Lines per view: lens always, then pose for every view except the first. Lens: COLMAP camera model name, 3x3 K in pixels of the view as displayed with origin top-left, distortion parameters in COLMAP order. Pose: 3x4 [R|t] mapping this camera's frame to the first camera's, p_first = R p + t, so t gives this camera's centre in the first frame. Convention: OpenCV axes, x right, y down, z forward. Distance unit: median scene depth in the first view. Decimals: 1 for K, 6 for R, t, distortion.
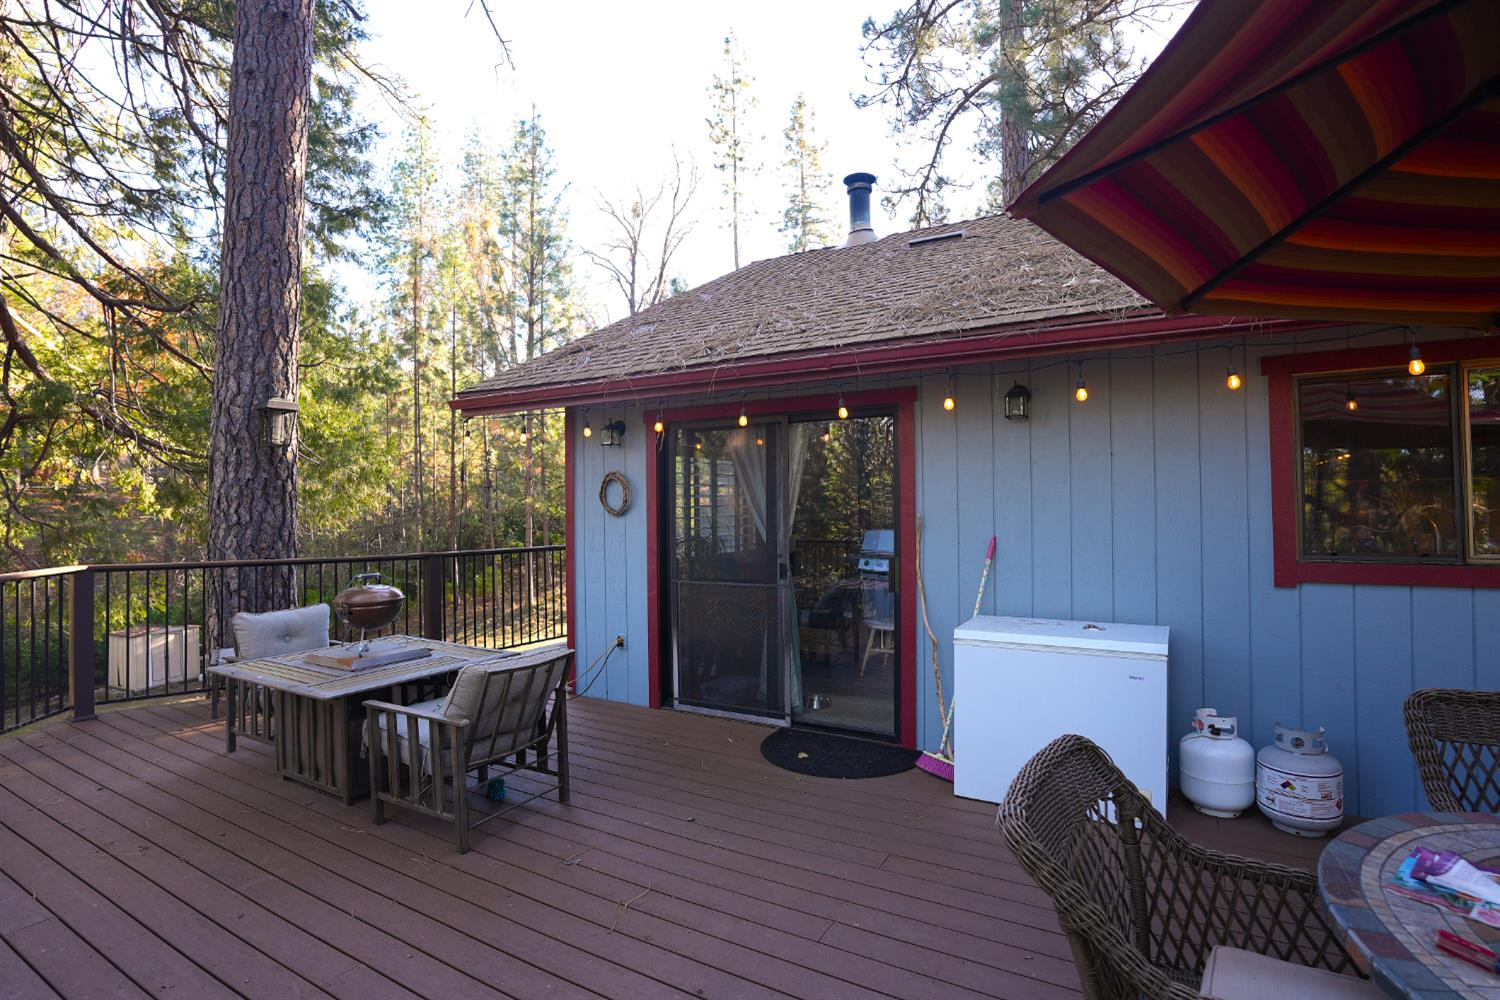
lens RADIAL K [[740.9, 0, 747.0], [0, 740.9, 494.5], [0, 0, 1]] dist [-0.079243, 0.038304]
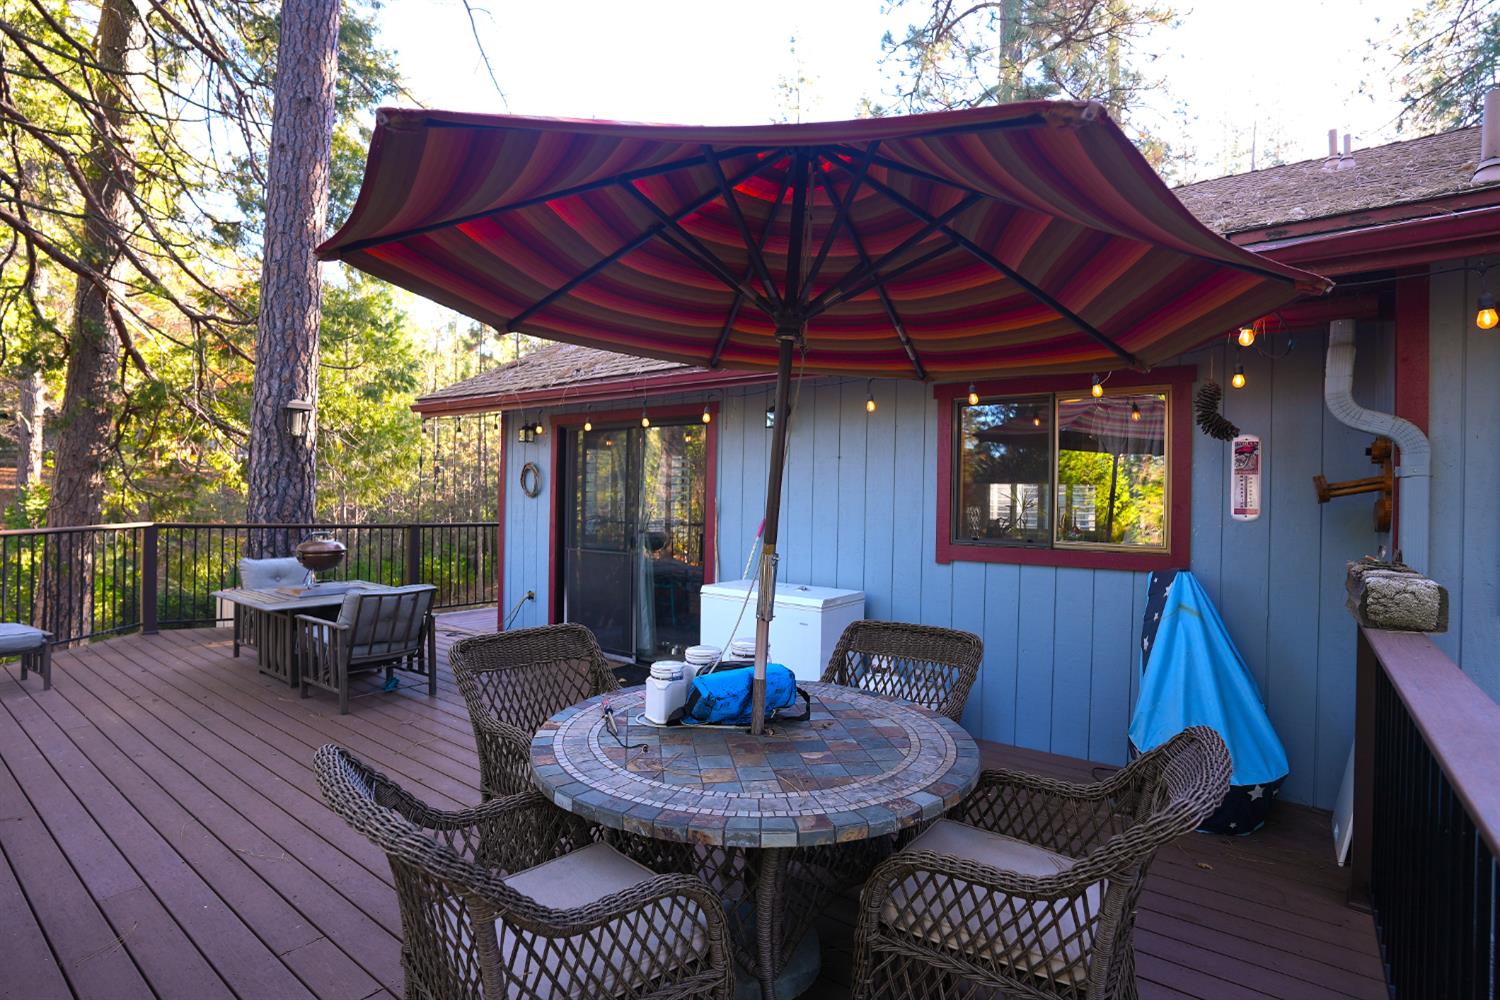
lens RADIAL K [[741.8, 0, 749.8], [0, 741.8, 495.9], [0, 0, 1]] dist [-0.084837, 0.043848]
pose [[0.993518, 0.026777, -0.110480, 0.303213], [-0.025119, 0.999550, 0.016379, -0.003092], [0.110869, -0.013498, 0.993743, -0.199961]]
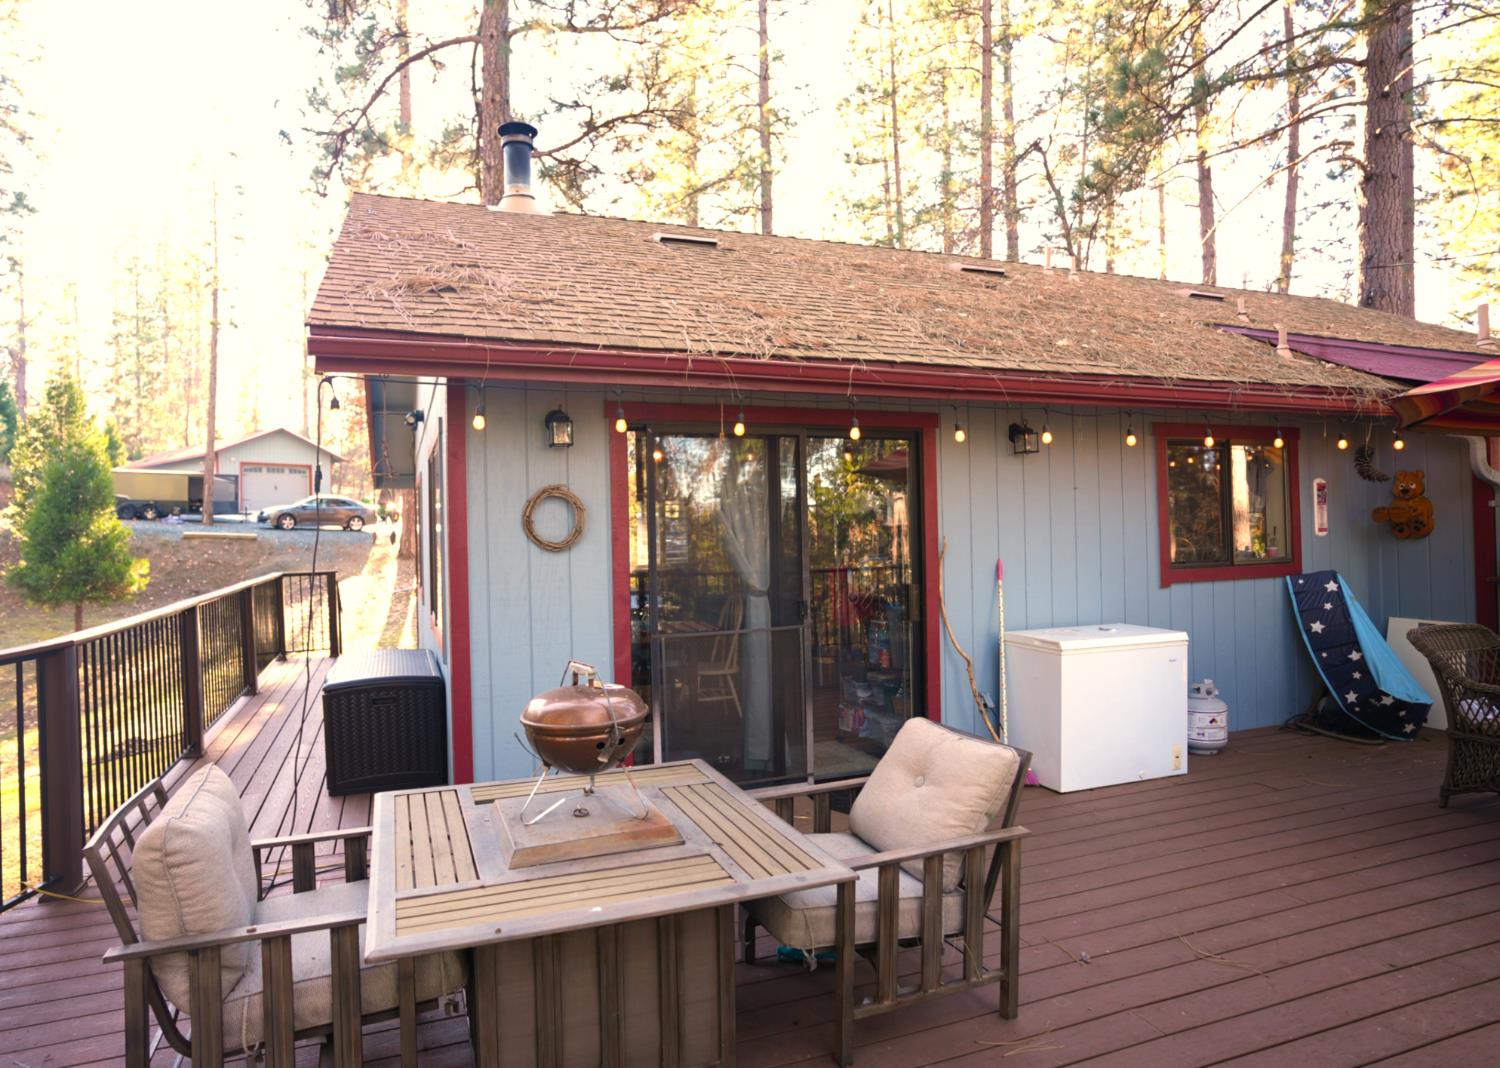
lens RADIAL K [[832.1, 0, 750.0], [0, 832.1, 534.0], [0, 0, 1]] dist [-0.002675, -0.000533]
pose [[0.626063, -0.001997, 0.779770, -0.585120], [0.002736, 0.999996, 0.000364, 0.011832], [-0.779768, 0.001906, 0.626066, 0.341842]]
